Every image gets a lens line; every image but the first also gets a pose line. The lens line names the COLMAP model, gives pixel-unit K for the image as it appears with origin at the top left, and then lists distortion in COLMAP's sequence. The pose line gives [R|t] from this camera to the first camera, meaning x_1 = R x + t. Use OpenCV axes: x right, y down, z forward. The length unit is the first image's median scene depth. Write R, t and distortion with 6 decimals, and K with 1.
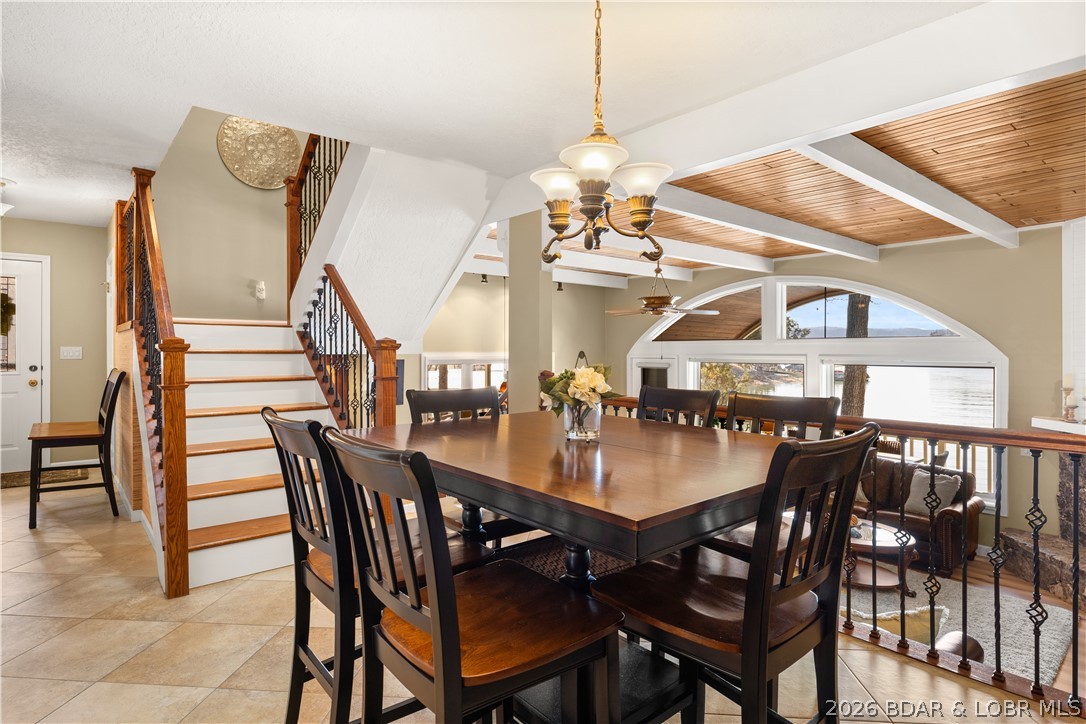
lens RADIAL K [[566.8, 0, 547.8], [0, 566.8, 356.7], [0, 0, 1]] dist [0.002146, 0.000209]
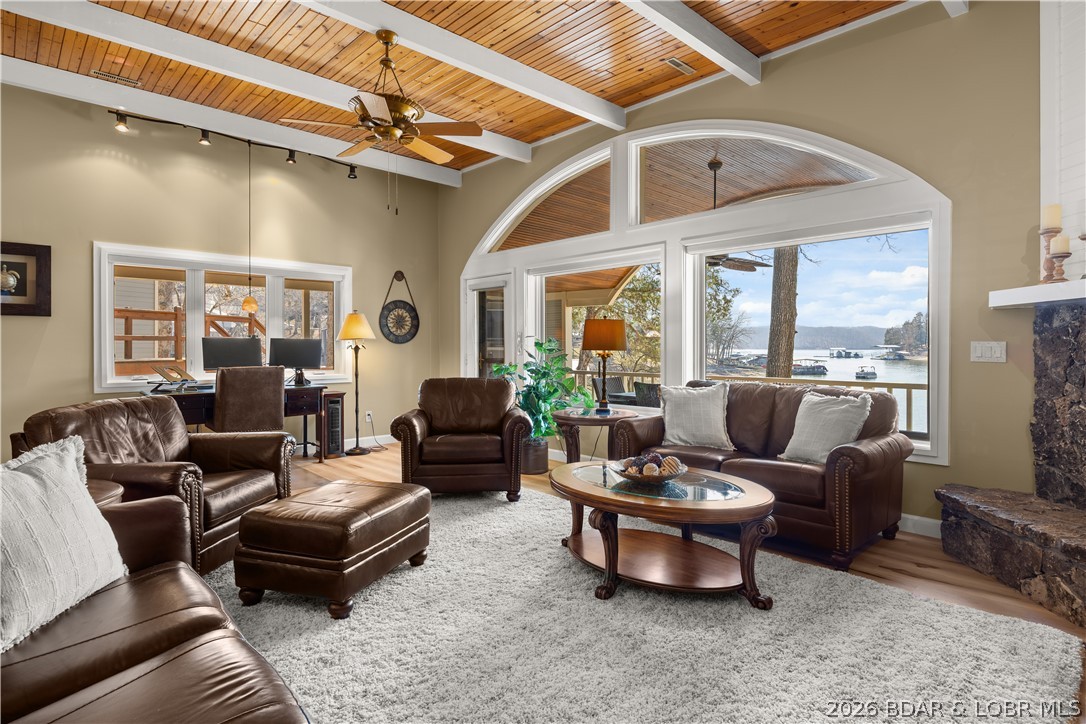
lens RADIAL K [[566.8, 0, 542.8], [0, 566.8, 354.8], [0, 0, 1]] dist [0.002146, 0.000209]
pose [[0.998818, 0.000300, 0.048603, 0.373644], [-0.000433, 0.999996, 0.002708, 0.173694], [-0.048602, -0.002726, 0.998815, 0.448193]]
